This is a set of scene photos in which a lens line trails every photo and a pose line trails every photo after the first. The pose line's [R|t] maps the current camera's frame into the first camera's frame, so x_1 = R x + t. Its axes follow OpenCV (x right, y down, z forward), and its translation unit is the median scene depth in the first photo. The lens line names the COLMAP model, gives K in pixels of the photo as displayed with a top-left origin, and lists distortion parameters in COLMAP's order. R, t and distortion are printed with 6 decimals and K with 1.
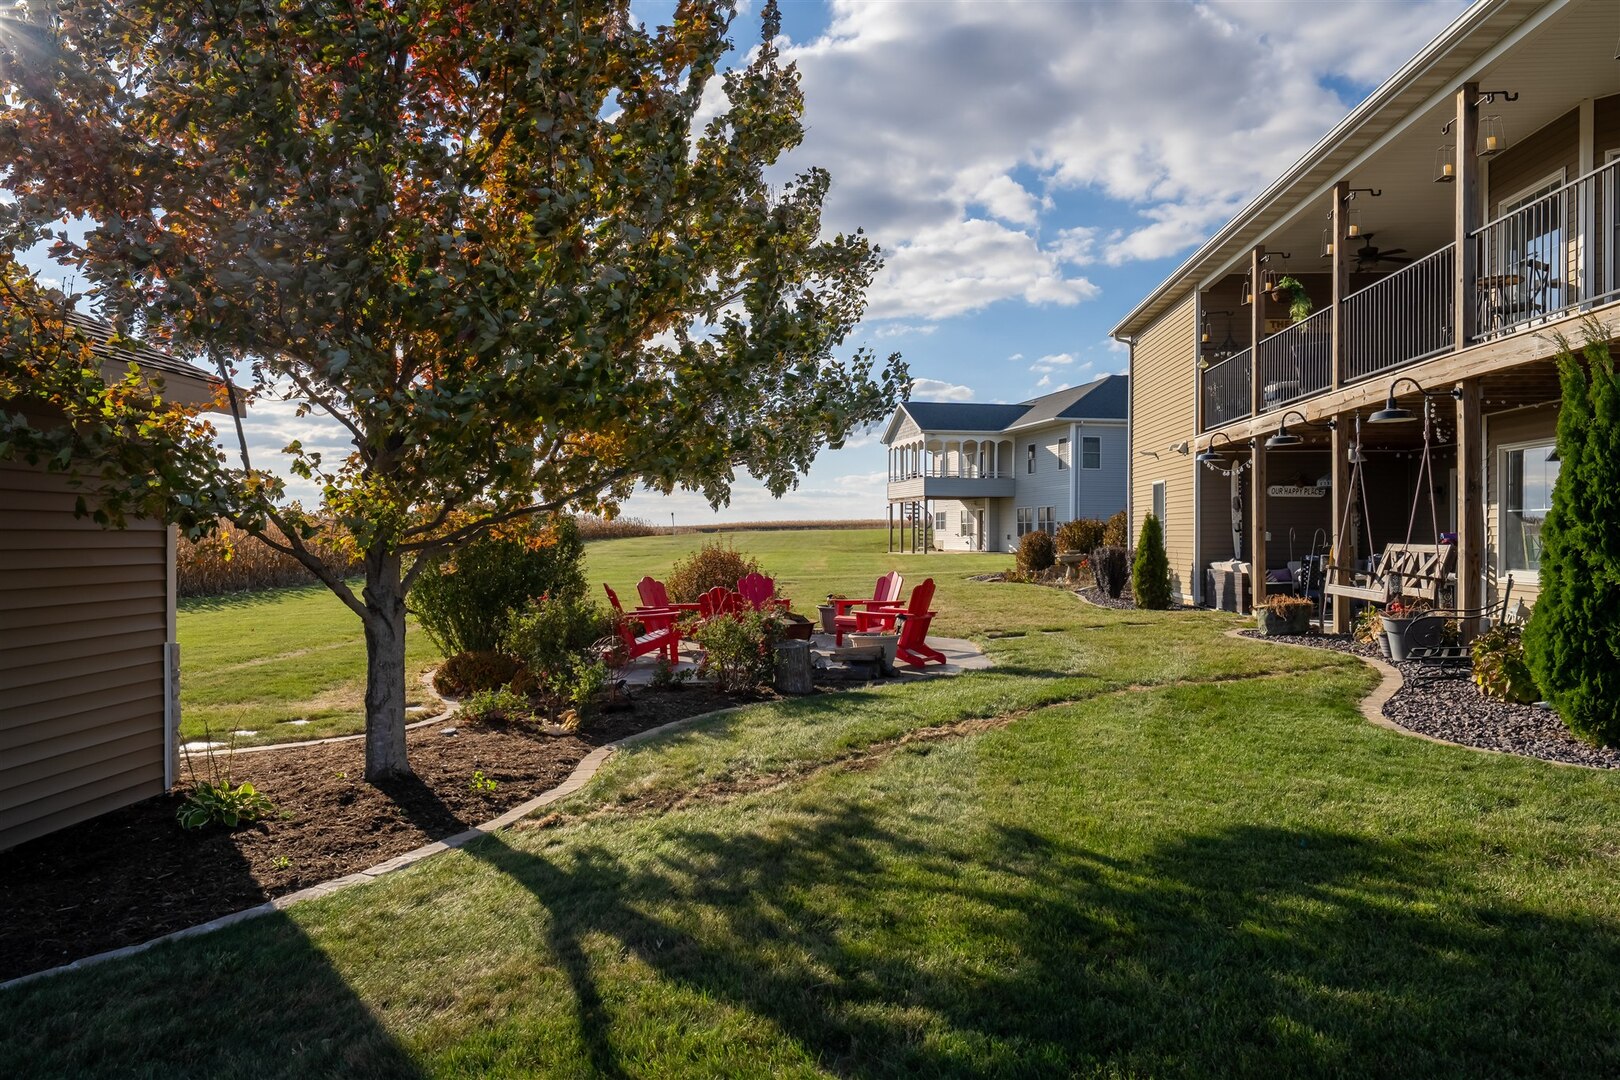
lens RADIAL K [[1116.6, 0, 806.7], [0, 1116.6, 555.8], [0, 0, 1]] dist [0.000492, -0.002121]
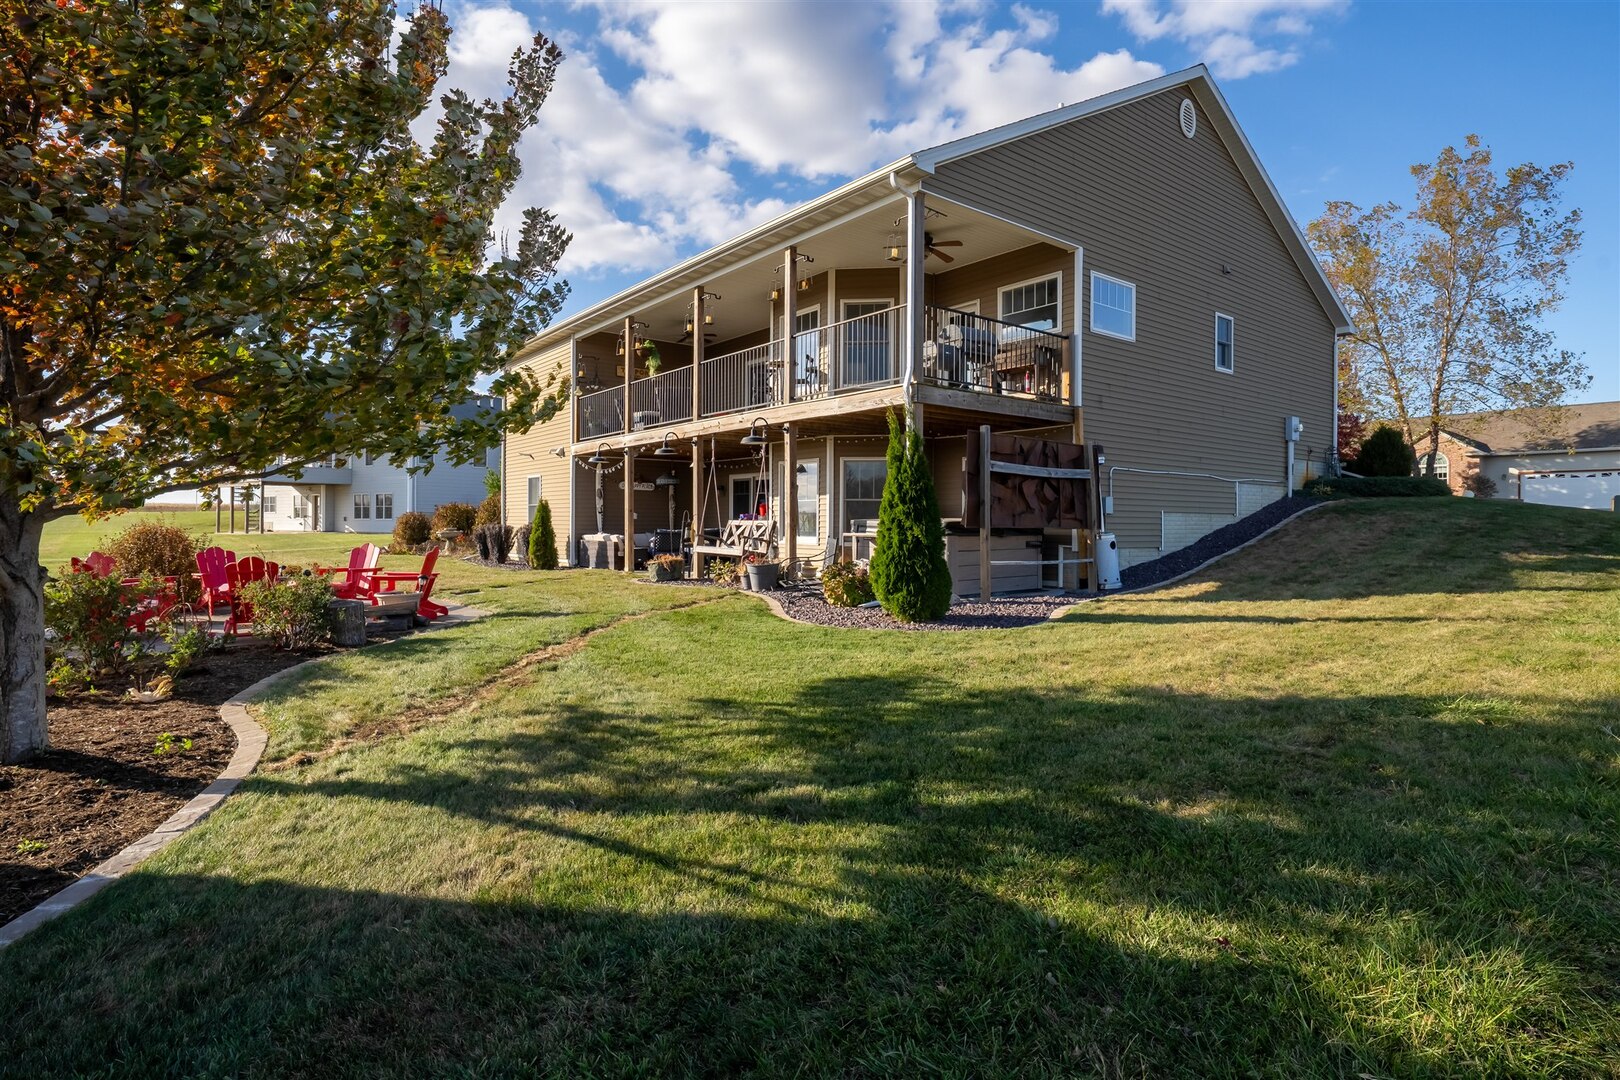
lens RADIAL K [[854.7, 0, 819.7], [0, 854.7, 538.8], [0, 0, 1]] dist [0.002013, 0.000114]
pose [[0.738554, -0.011132, 0.674102, -0.380452], [0.009026, 0.999937, 0.006623, 0.016903], [-0.674134, 0.001194, 0.738609, 0.025182]]
